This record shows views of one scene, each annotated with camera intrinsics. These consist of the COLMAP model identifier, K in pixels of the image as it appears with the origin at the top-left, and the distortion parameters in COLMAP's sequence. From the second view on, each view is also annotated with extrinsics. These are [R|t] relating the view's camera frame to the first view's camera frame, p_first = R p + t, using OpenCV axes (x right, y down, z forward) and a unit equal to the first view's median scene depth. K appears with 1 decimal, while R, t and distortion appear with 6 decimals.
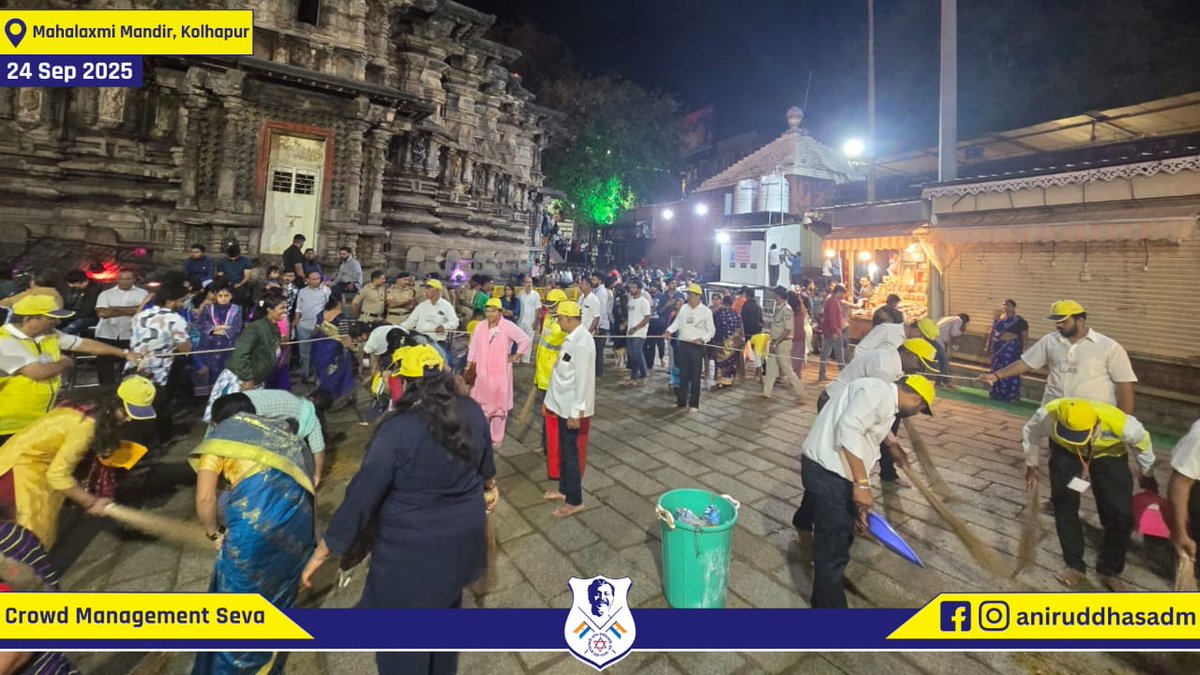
lens RADIAL K [[943.6, 0, 600.0], [0, 943.6, 337.5], [0, 0, 1]] dist [0.033713, 0.001672]
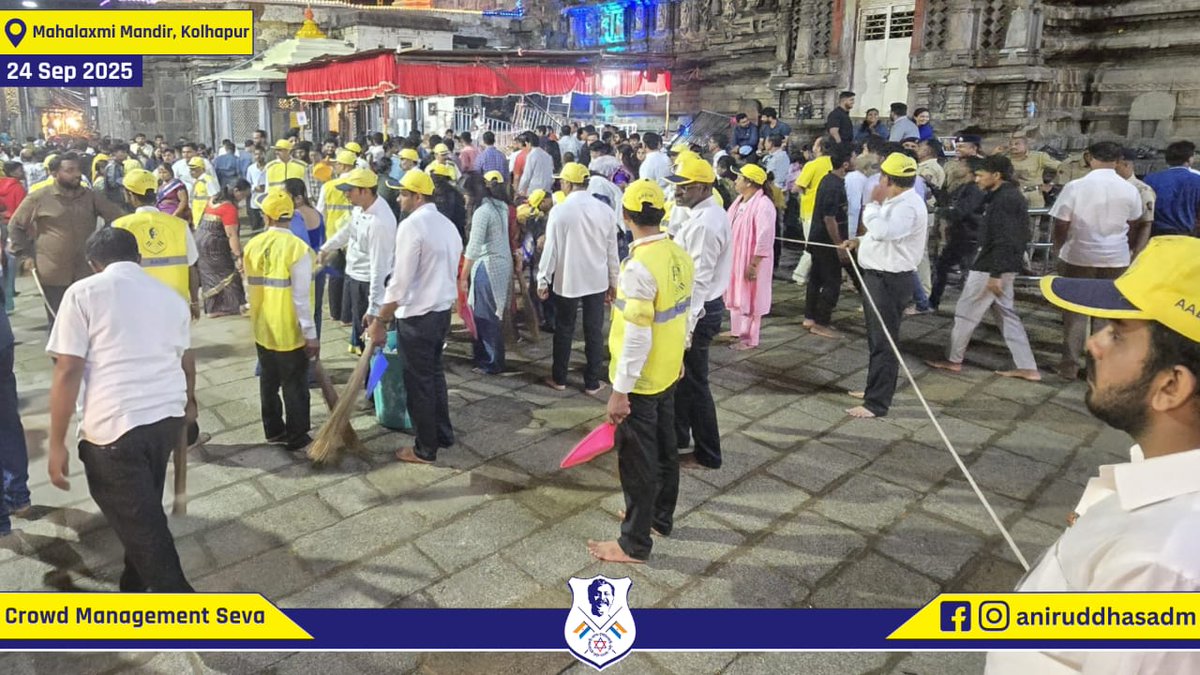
lens RADIAL K [[943.6, 0, 600.0], [0, 943.6, 337.5], [0, 0, 1]] dist [0.033713, 0.001672]
pose [[-0.319533, 0.201147, -0.925980, 0.564009], [-0.063113, 0.970522, 0.232601, -0.079832], [0.945471, 0.132765, -0.297419, 1.060312]]
